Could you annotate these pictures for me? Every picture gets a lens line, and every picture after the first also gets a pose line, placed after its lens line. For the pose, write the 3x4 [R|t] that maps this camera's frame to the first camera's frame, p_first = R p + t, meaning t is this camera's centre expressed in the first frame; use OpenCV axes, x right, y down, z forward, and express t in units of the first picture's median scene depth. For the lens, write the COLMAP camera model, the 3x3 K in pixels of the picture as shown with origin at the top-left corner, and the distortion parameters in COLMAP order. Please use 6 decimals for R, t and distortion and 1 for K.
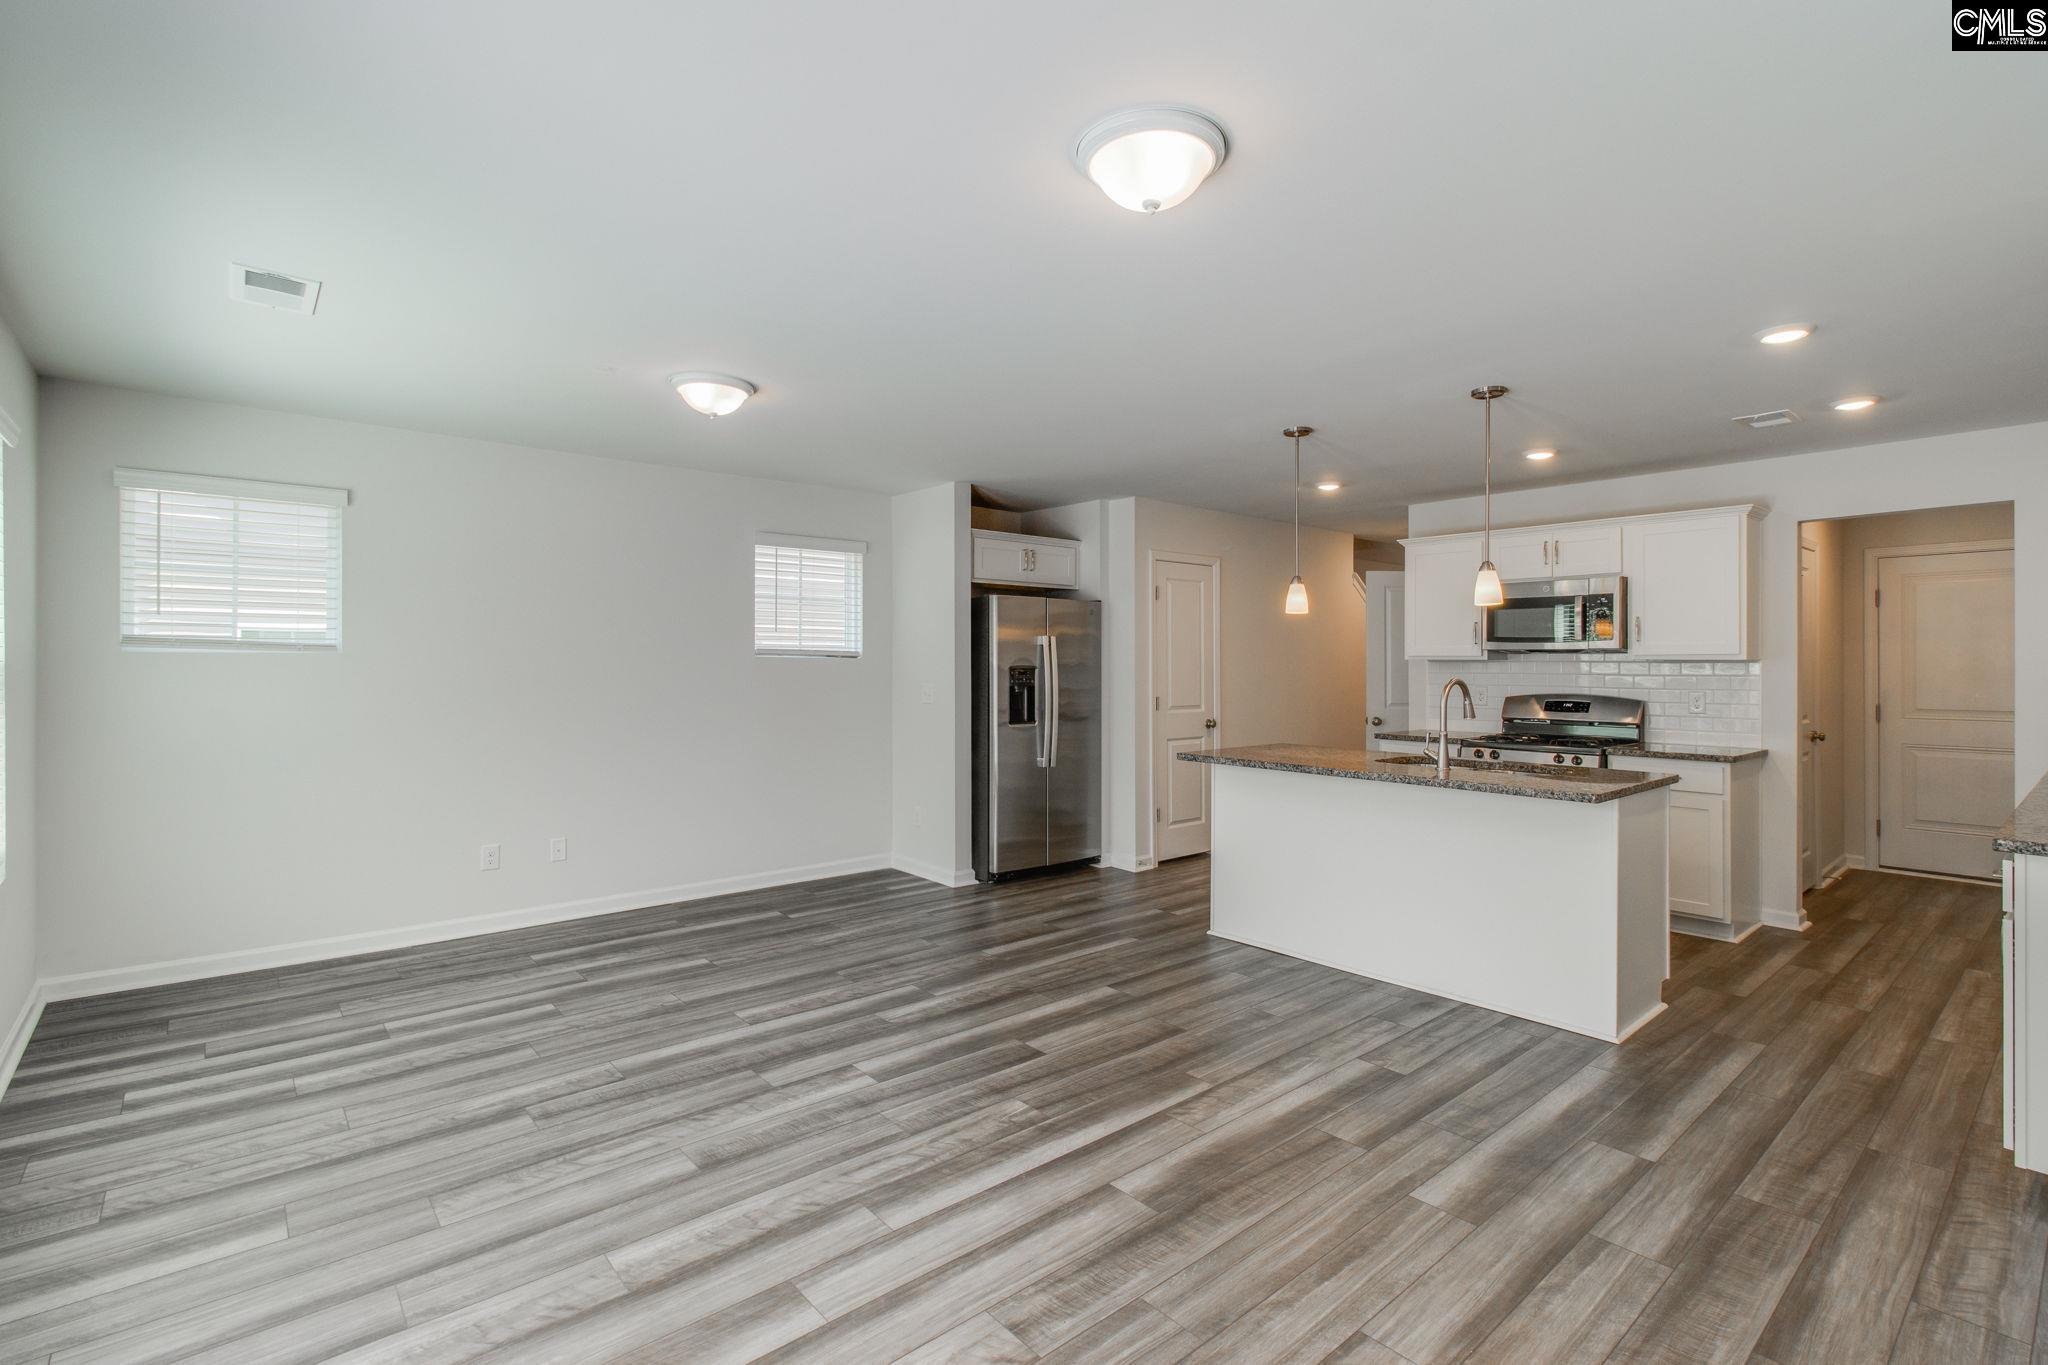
lens RADIAL K [[942.3, 0, 1033.8], [0, 942.3, 661.2], [0, 0, 1]] dist [-0.003902, -0.000988]
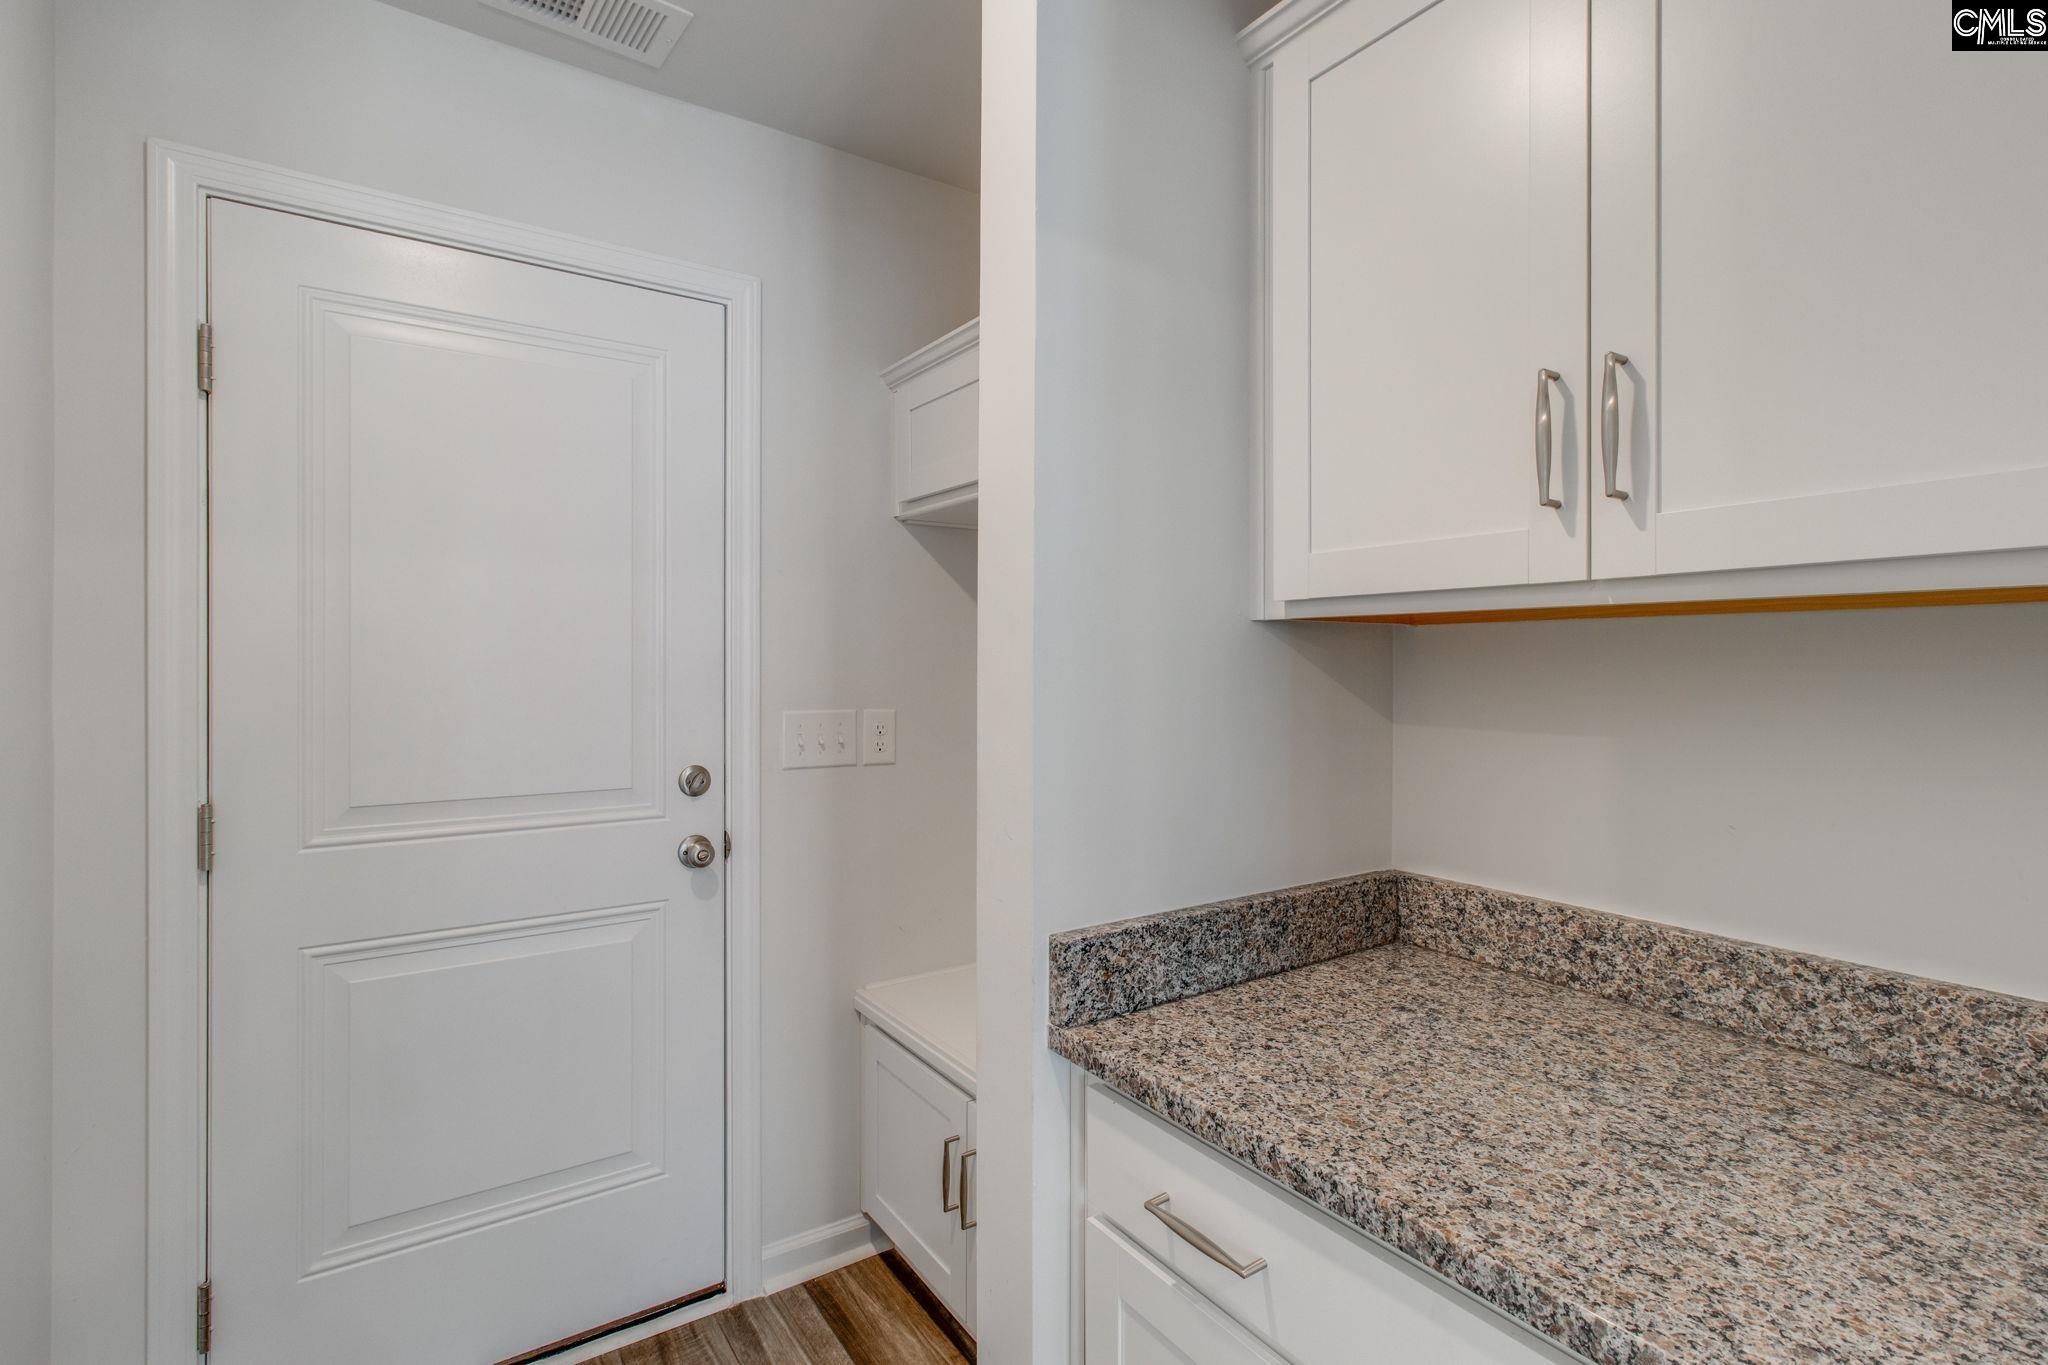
lens RADIAL K [[955.0, 0, 1023.7], [0, 955.0, 659.5], [0, 0, 1]] dist [-0.001276, 0.000016]
pose [[0.115621, 0.000067, 0.993293, 0.976297], [-0.005094, 0.999987, 0.000526, 0.012152], [-0.993280, -0.005120, 0.115619, 1.094712]]
